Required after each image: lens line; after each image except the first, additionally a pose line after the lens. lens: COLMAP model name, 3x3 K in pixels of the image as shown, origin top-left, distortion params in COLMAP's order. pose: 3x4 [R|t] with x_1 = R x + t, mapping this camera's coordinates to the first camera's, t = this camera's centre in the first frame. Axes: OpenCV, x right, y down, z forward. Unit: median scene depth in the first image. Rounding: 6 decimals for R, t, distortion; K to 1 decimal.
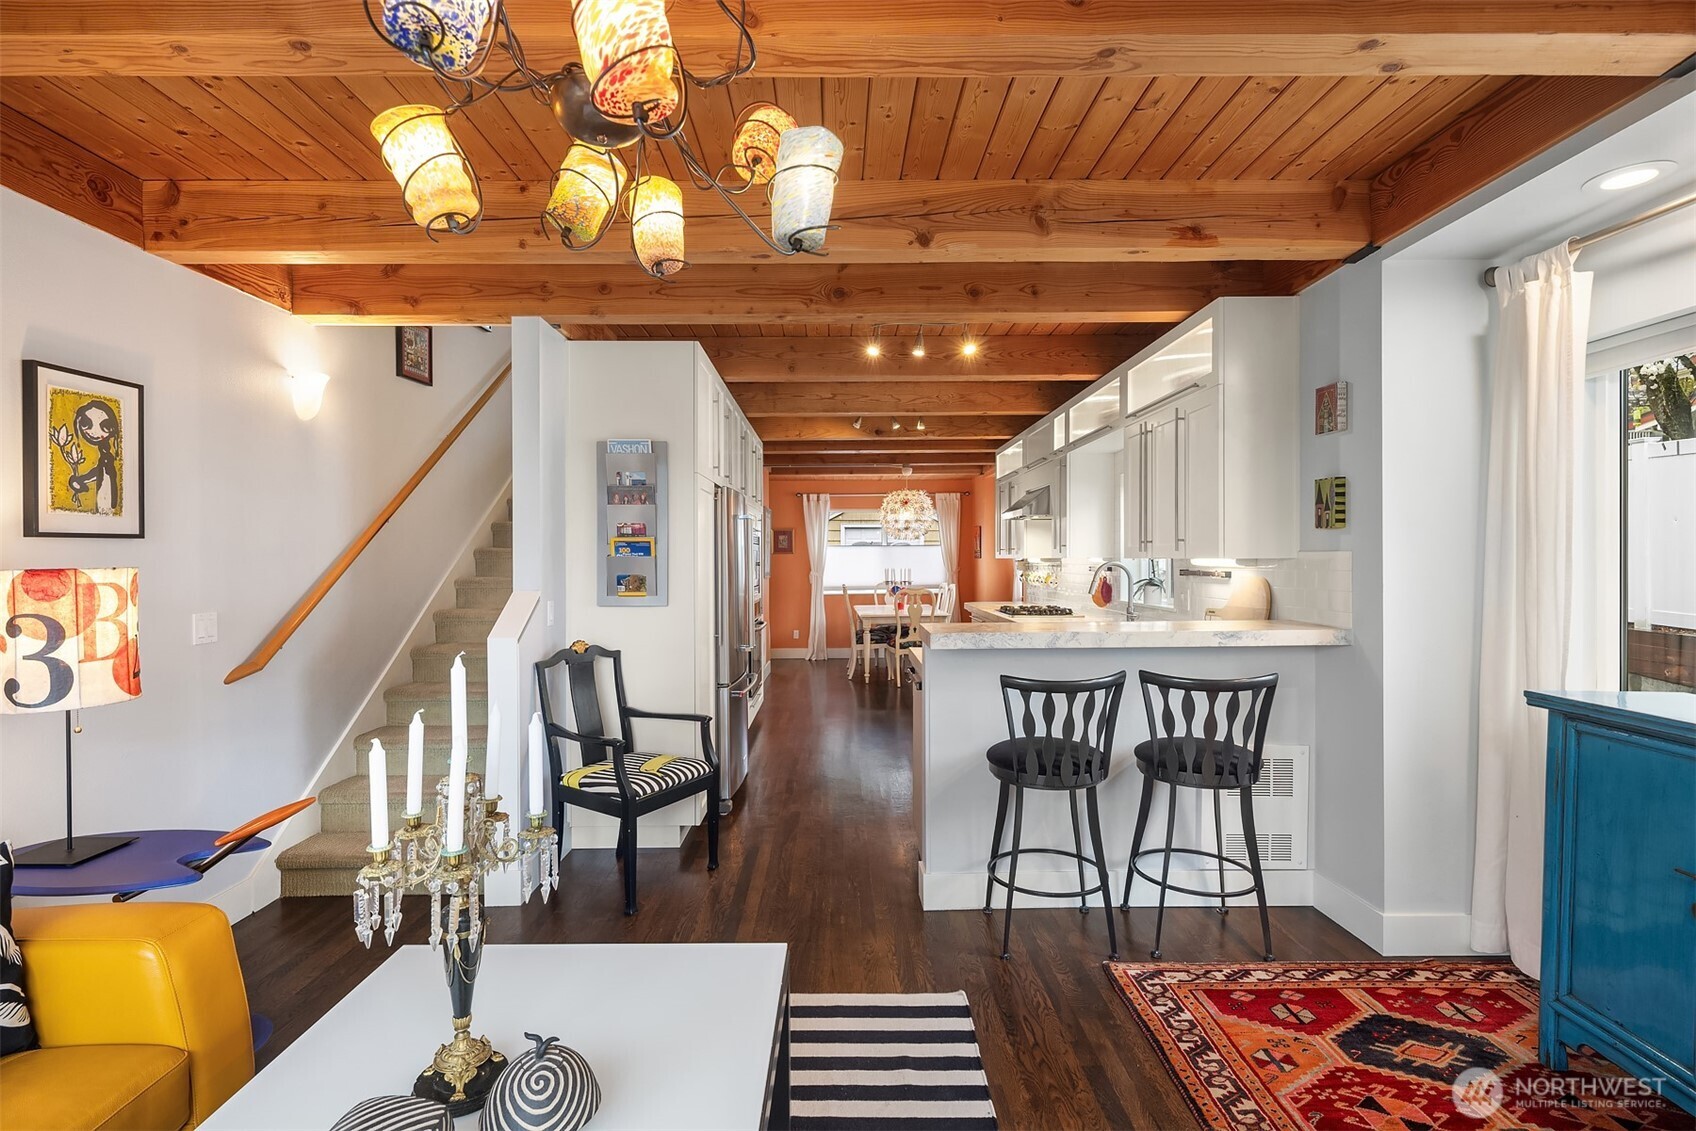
lens RADIAL K [[830.5, 0, 850.7], [0, 830.5, 564.3], [0, 0, 1]] dist [0.002818, -0.004585]
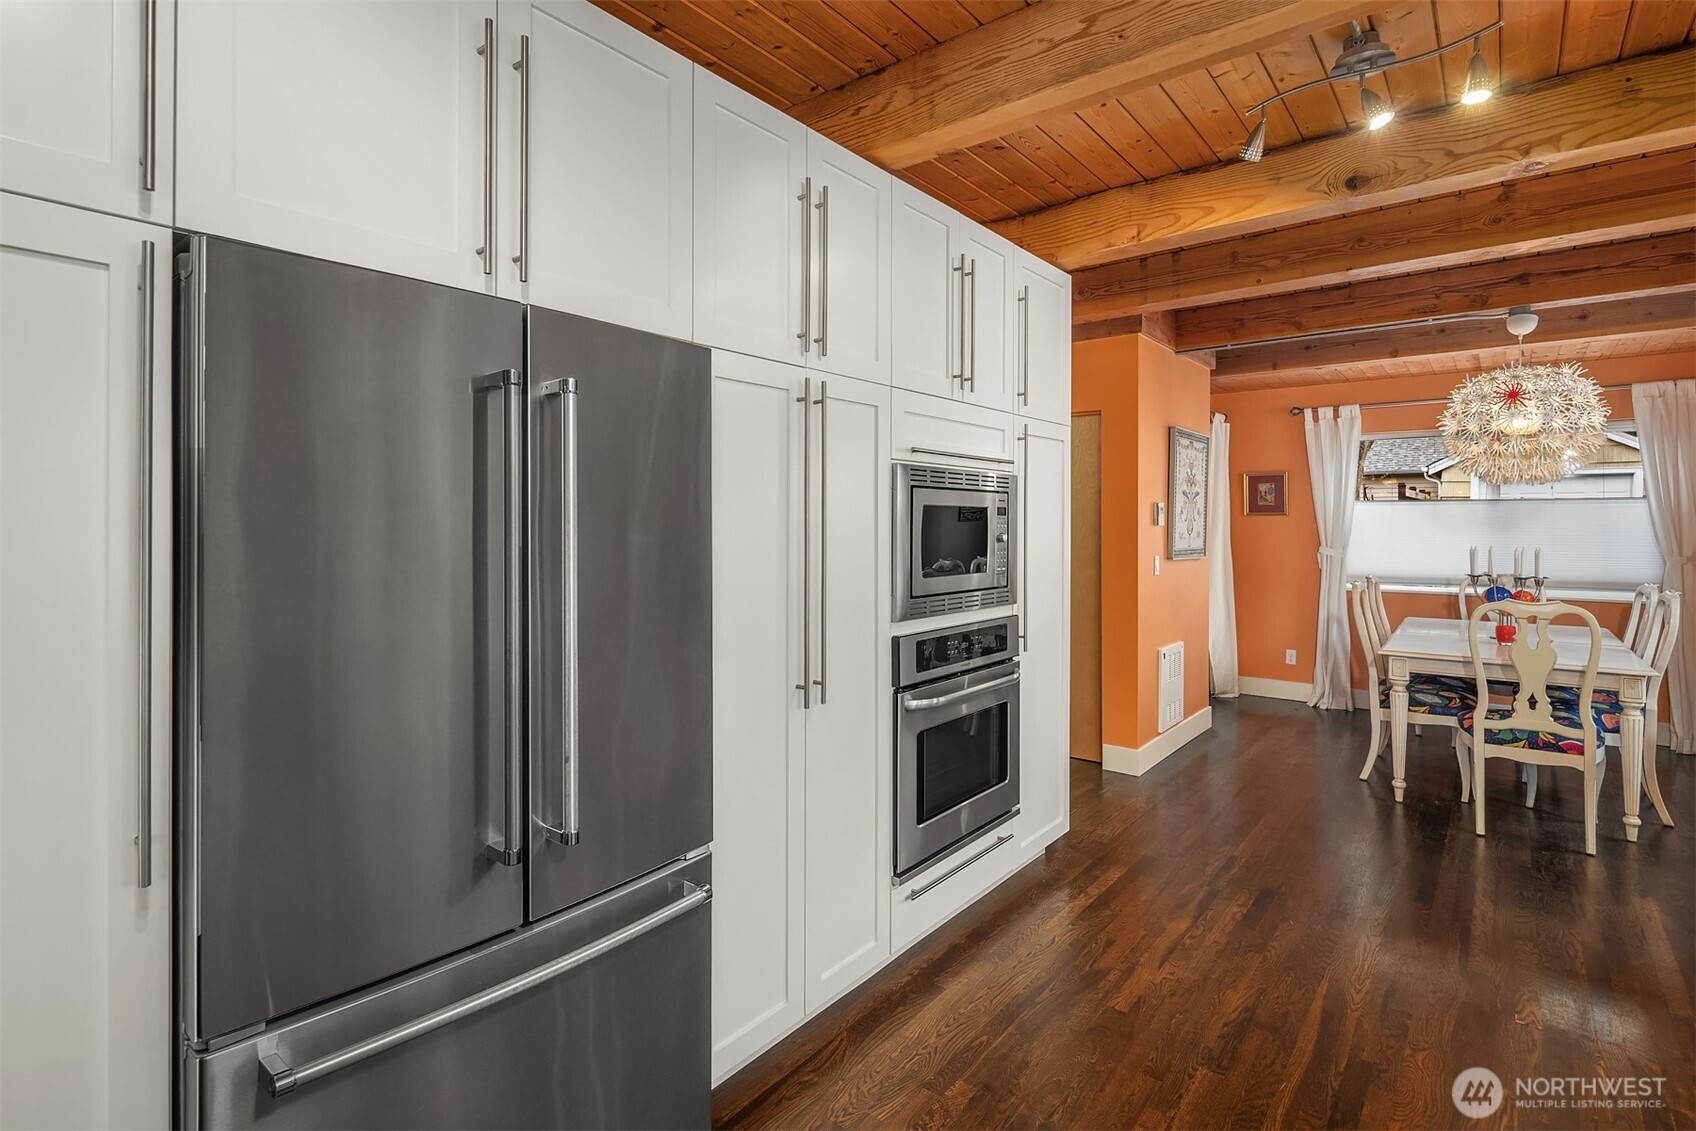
lens RADIAL K [[828.9, 0, 841.9], [0, 828.9, 518.6], [0, 0, 1]] dist [0.001074, 0.000020]
pose [[0.770414, 0.003246, -0.637536, 0.214740], [-0.008646, 0.999948, -0.005356, -0.016726], [0.637486, 0.009638, 0.770402, 1.338243]]
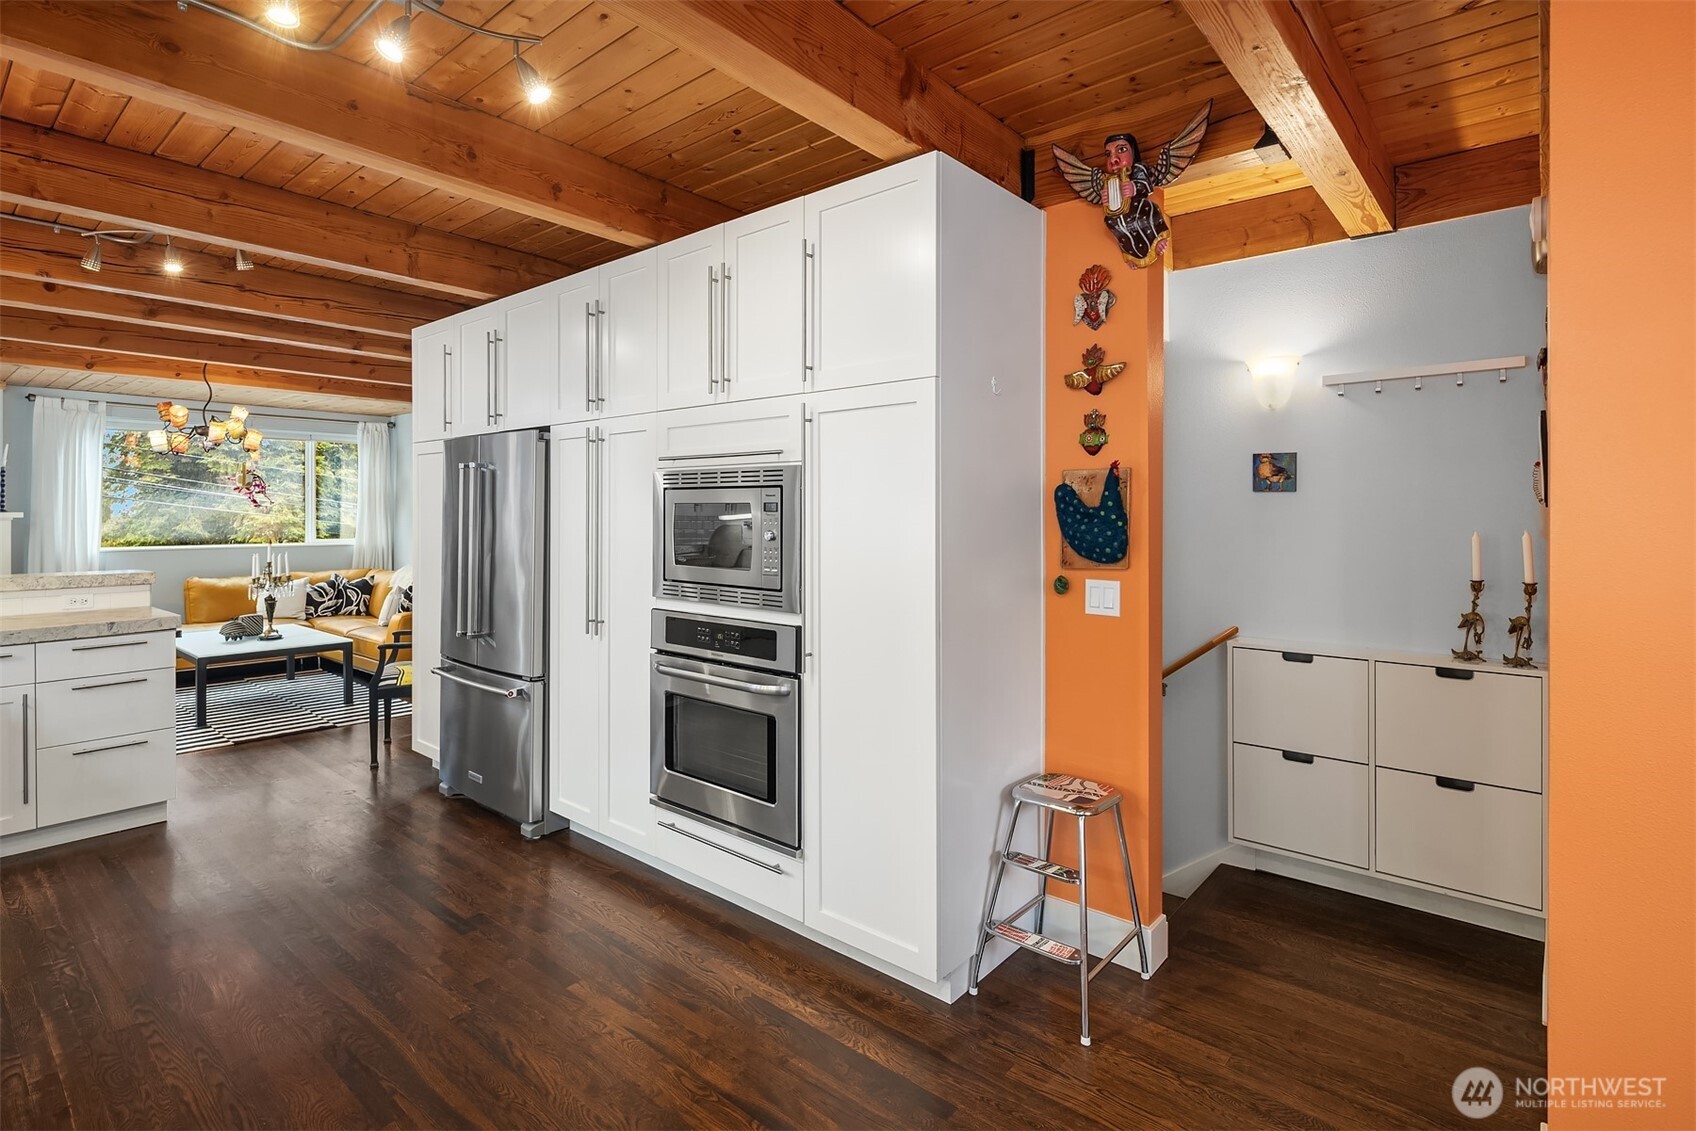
lens RADIAL K [[830.2, 0, 852.5], [0, 830.2, 510.9], [0, 0, 1]] dist [0.000774, -0.000842]
pose [[-0.660666, -0.001979, -0.750677, 0.345460], [-0.004577, 0.999989, 0.001391, -0.028931], [0.750666, 0.004354, -0.660667, 2.787997]]
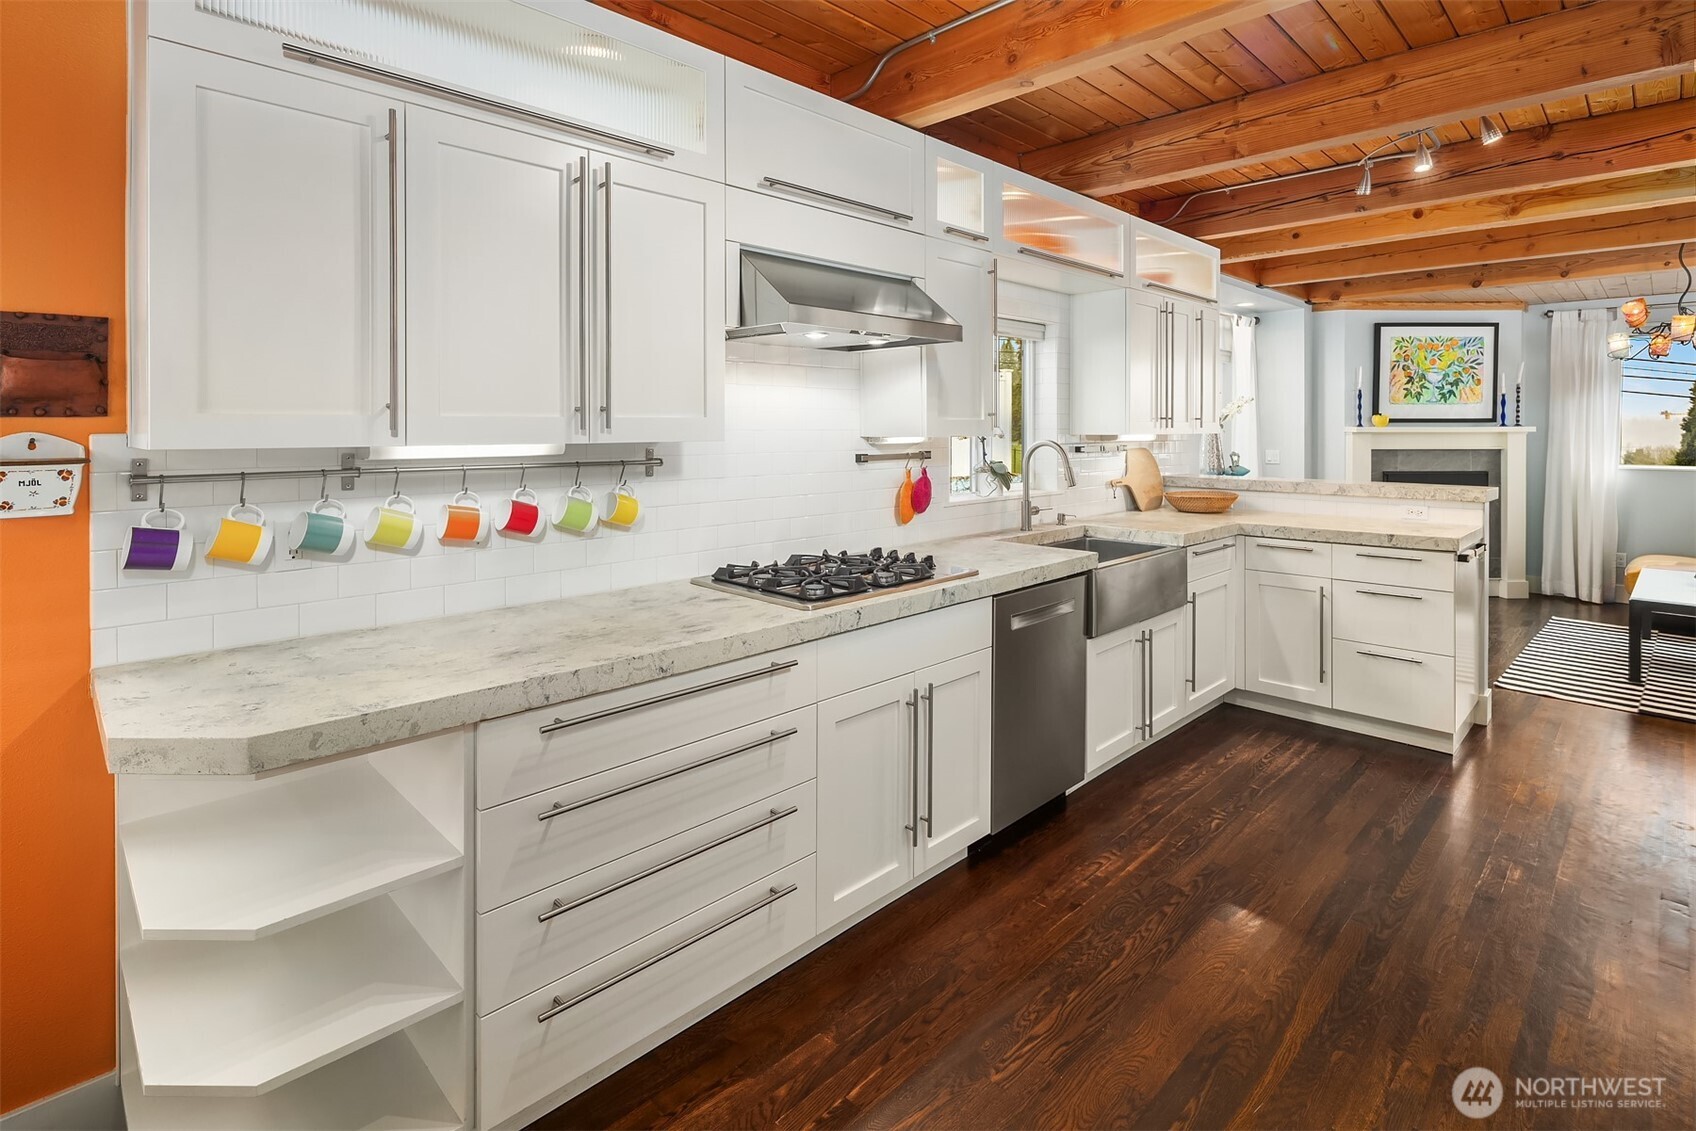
lens RADIAL K [[827.3, 0, 844.6], [0, 827.3, 435.0], [0, 0, 1]] dist [0.004256, 0.000038]
pose [[-0.700005, -0.007149, 0.714102, -0.126660], [0.004123, 0.999893, 0.014052, -0.028800], [-0.714126, 0.012781, -0.699900, 2.629190]]
